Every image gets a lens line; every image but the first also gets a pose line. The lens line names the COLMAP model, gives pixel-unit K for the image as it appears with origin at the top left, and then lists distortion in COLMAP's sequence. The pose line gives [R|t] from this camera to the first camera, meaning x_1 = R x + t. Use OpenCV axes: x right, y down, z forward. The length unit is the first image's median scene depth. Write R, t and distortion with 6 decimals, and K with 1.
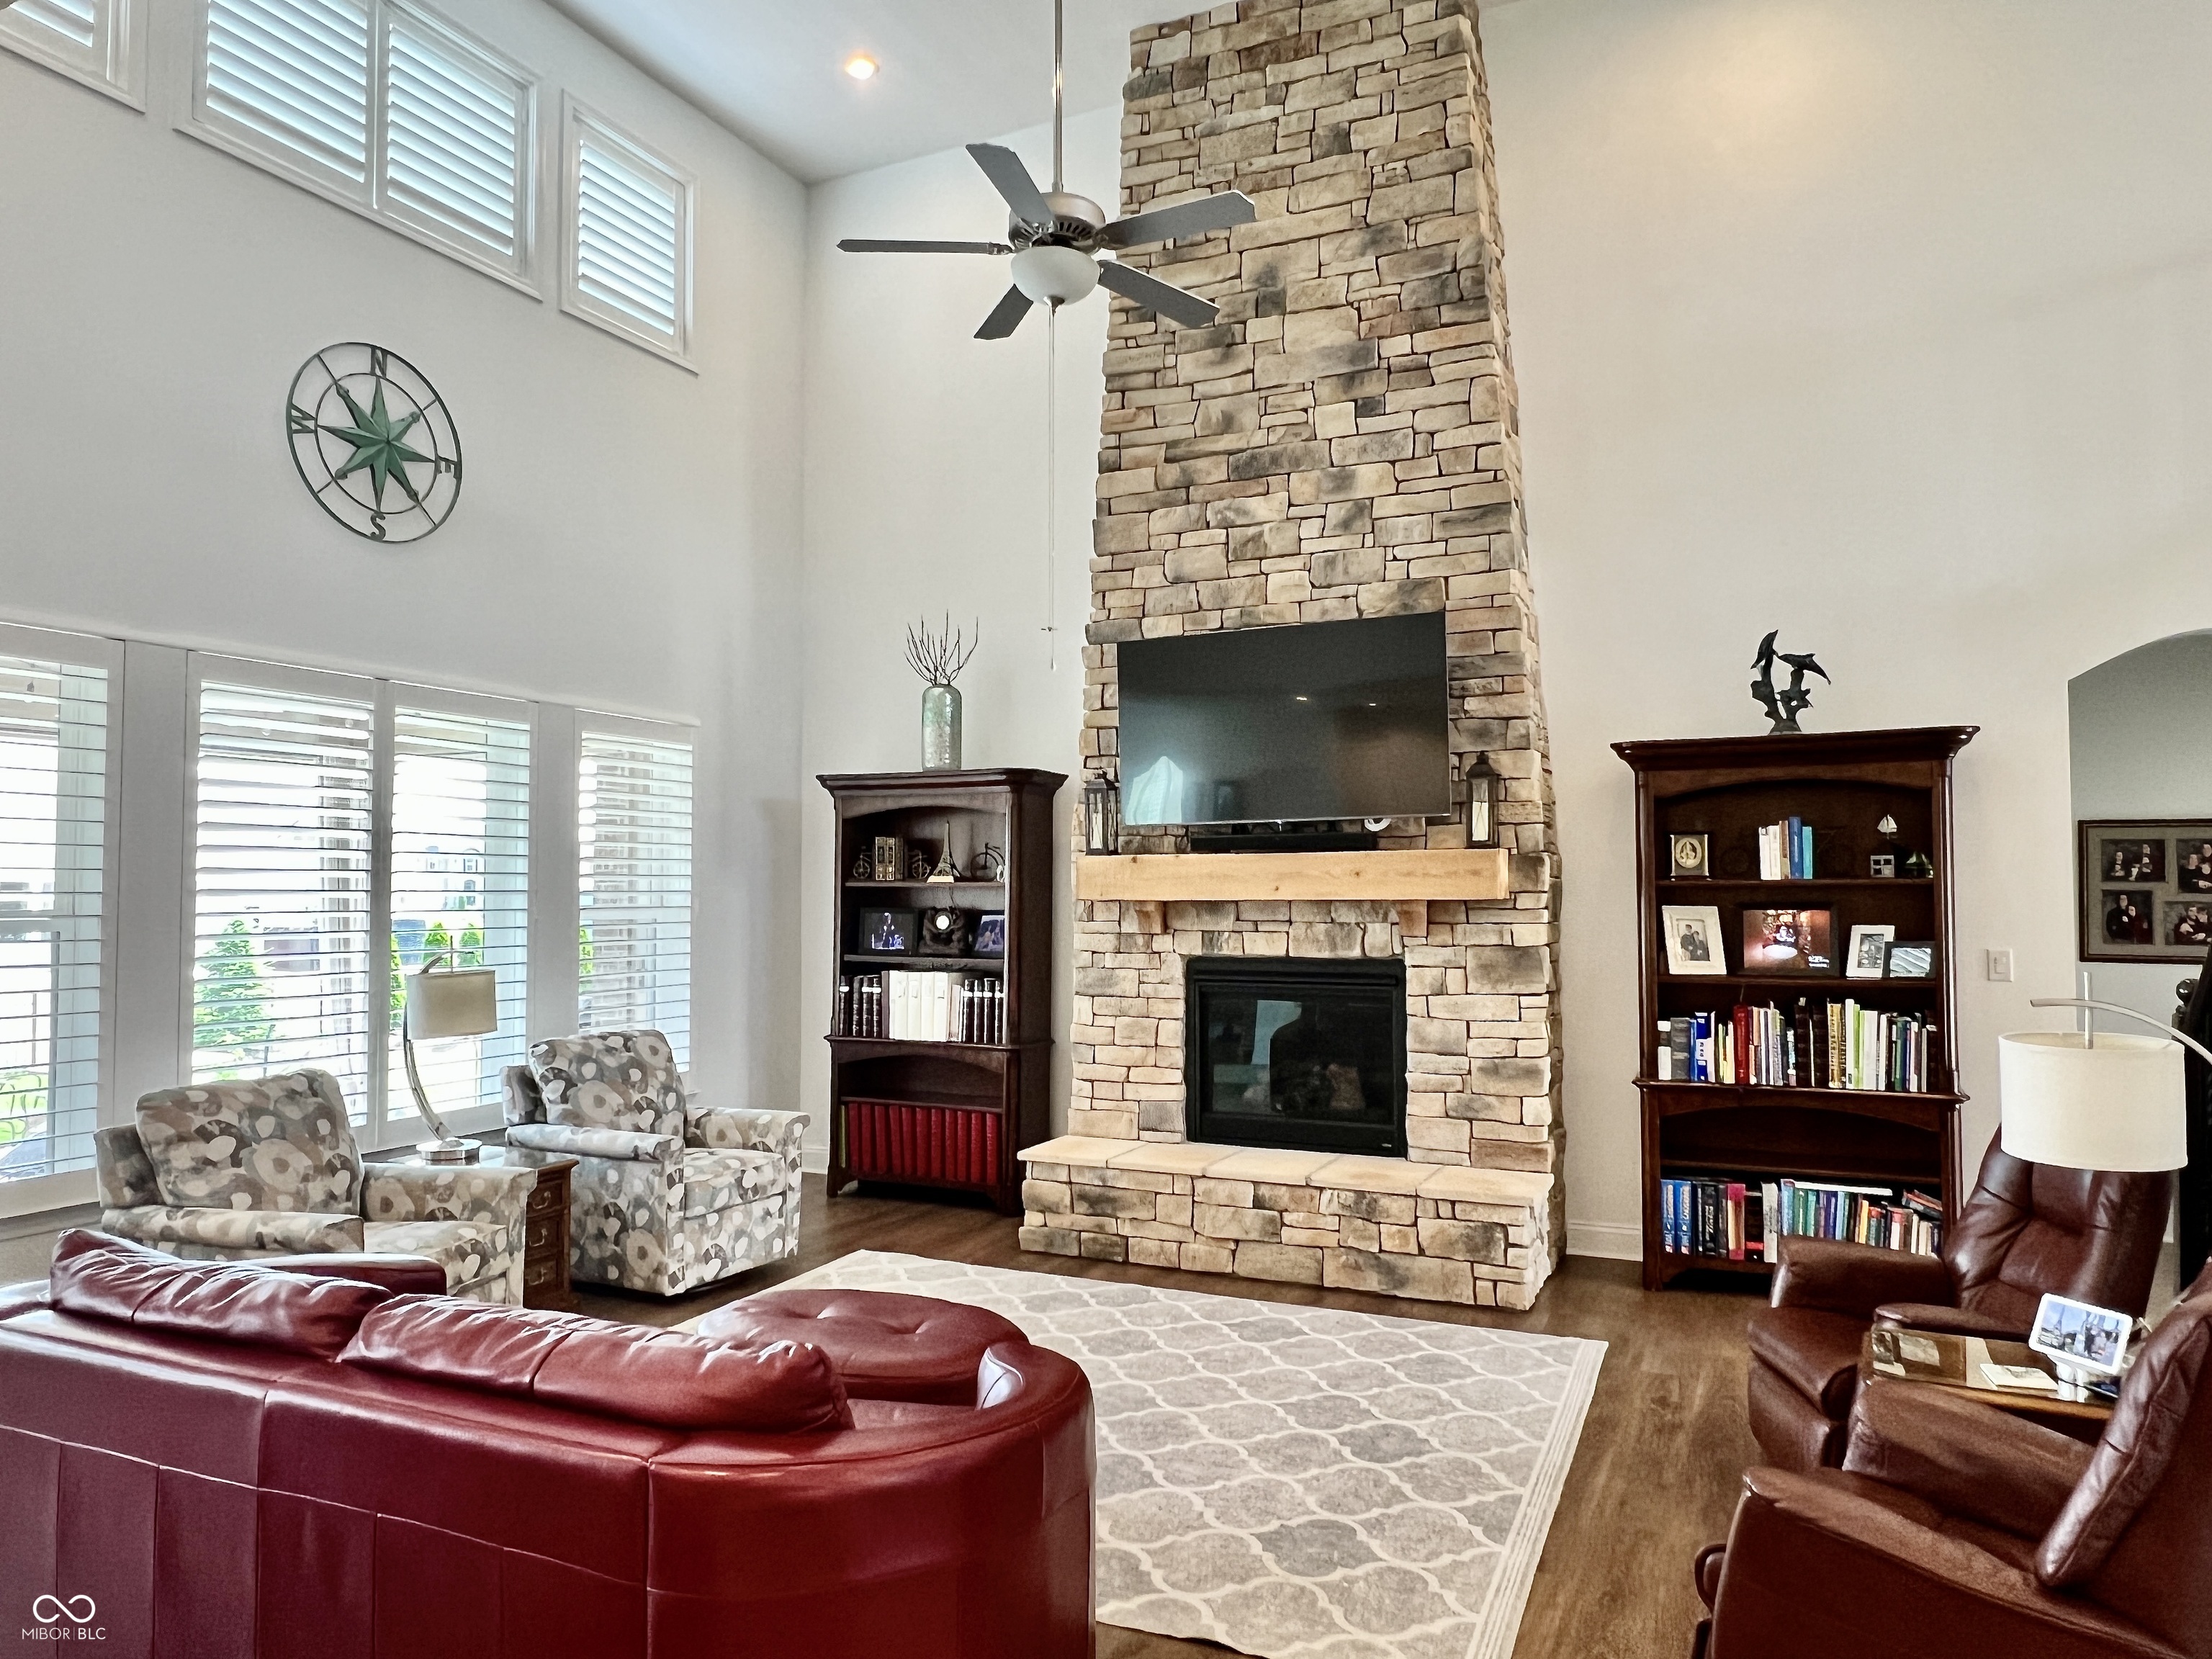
lens RADIAL K [[1439.8, 0, 1089.9], [0, 1439.8, 838.6], [0, 0, 1]] dist [0.003922, -0.003198]
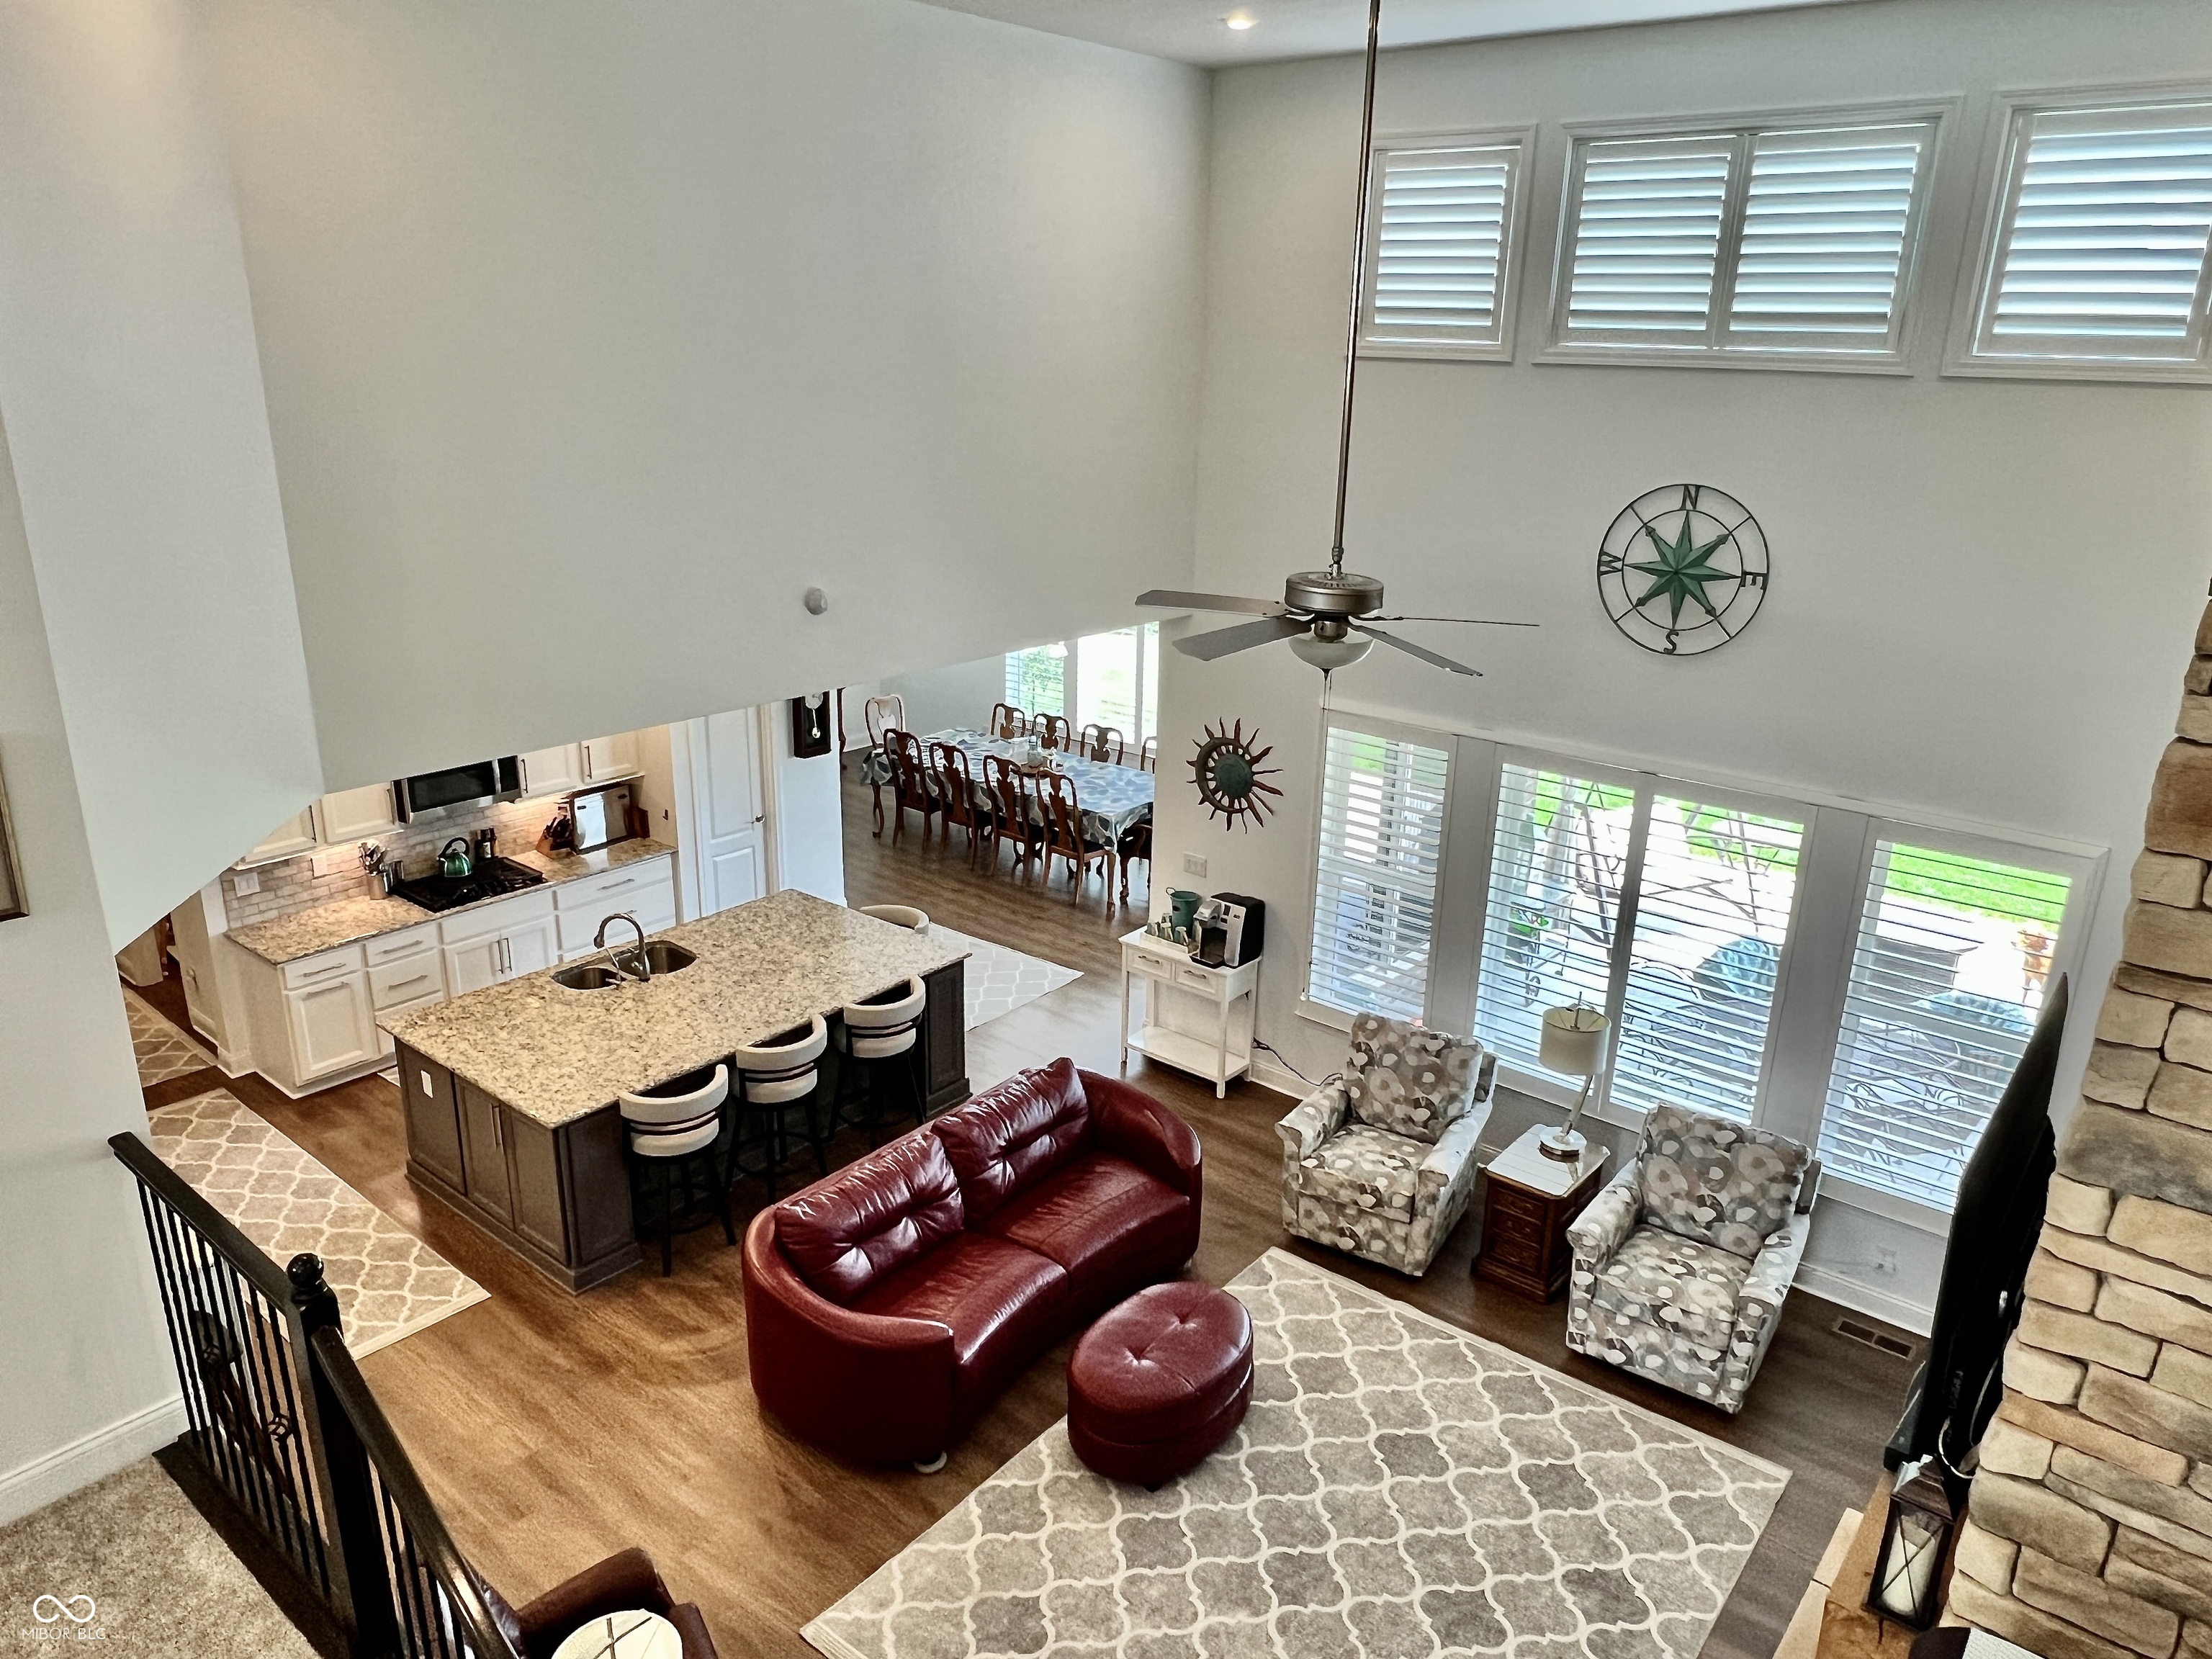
lens RADIAL K [[1512.9, 0, 1105.7], [0, 1512.9, 840.1], [0, 0, 1]] dist [0.004040, -0.001716]
pose [[-0.233898, 0.307274, -0.922428, 0.750495], [0.015697, 0.949815, 0.312417, -0.430309], [0.972134, 0.058595, -0.226983, 0.797516]]
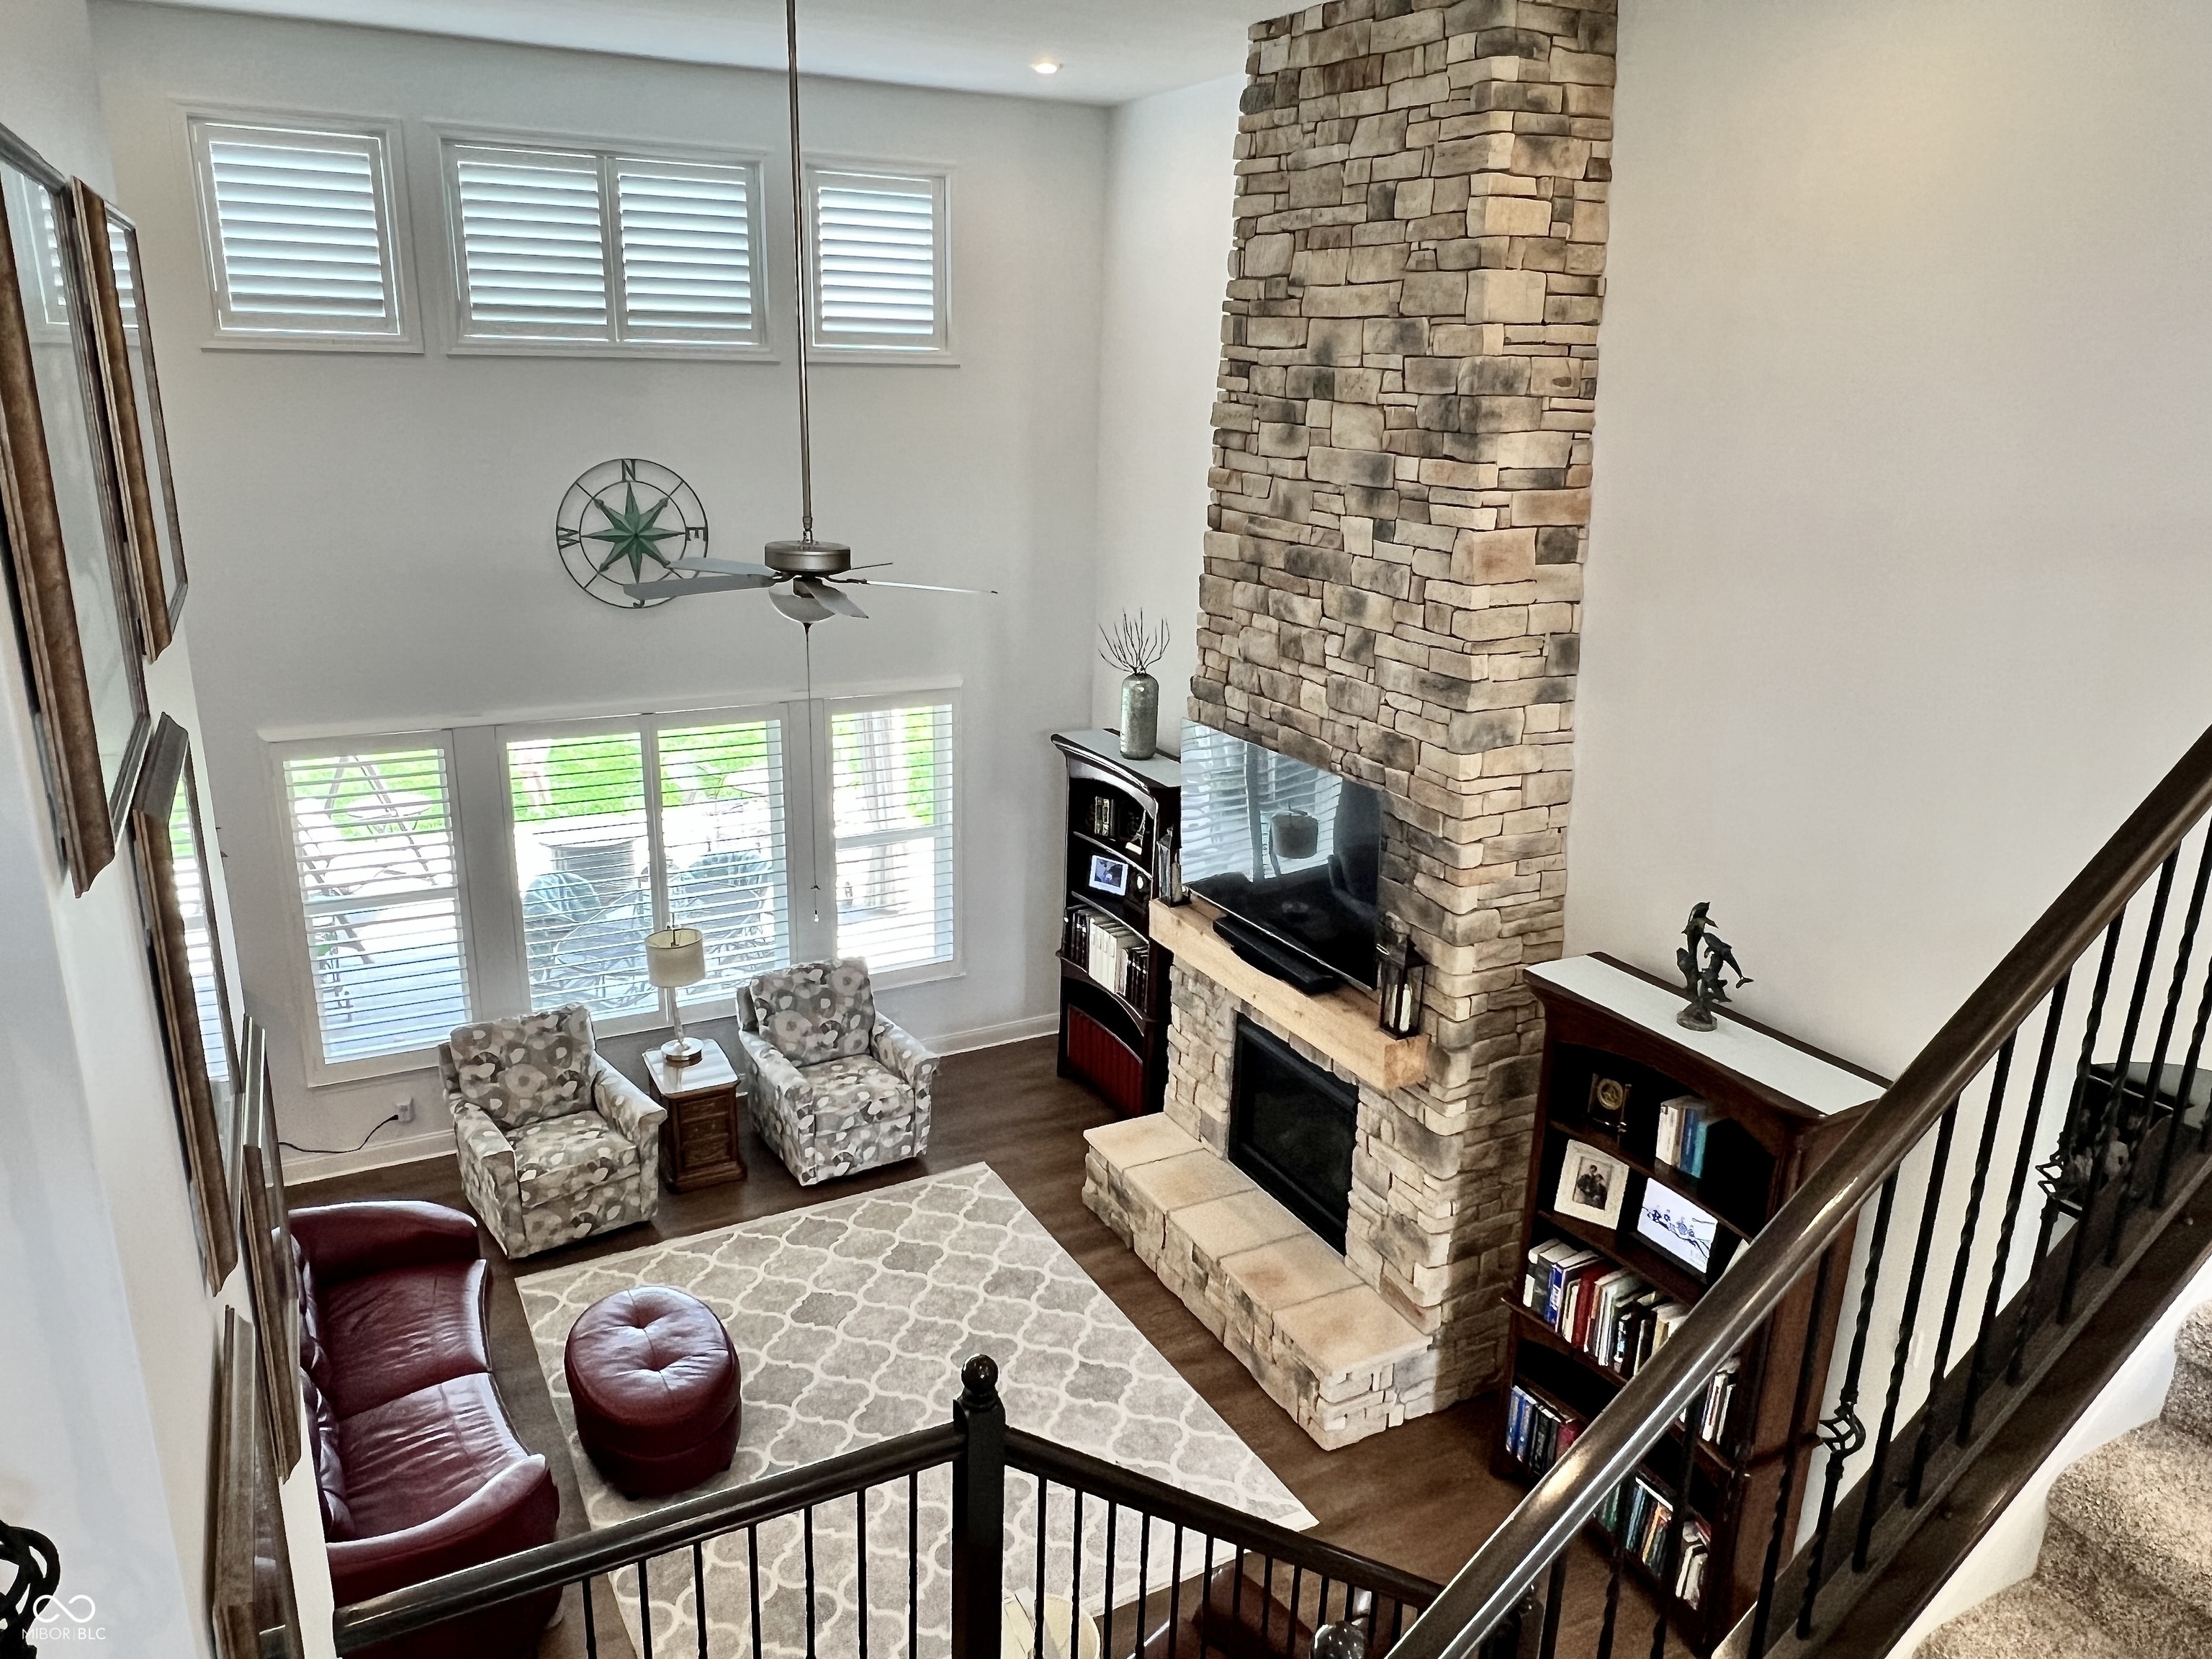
lens RADIAL K [[1512.9, 0, 1086.1], [0, 1512.9, 836.5], [0, 0, 1]] dist [0.004040, -0.001716]
pose [[0.802457, 0.196387, -0.563467, 0.637030], [-0.000677, 0.944588, 0.328256, -0.443202], [0.596709, -0.263030, 0.758125, 0.119015]]
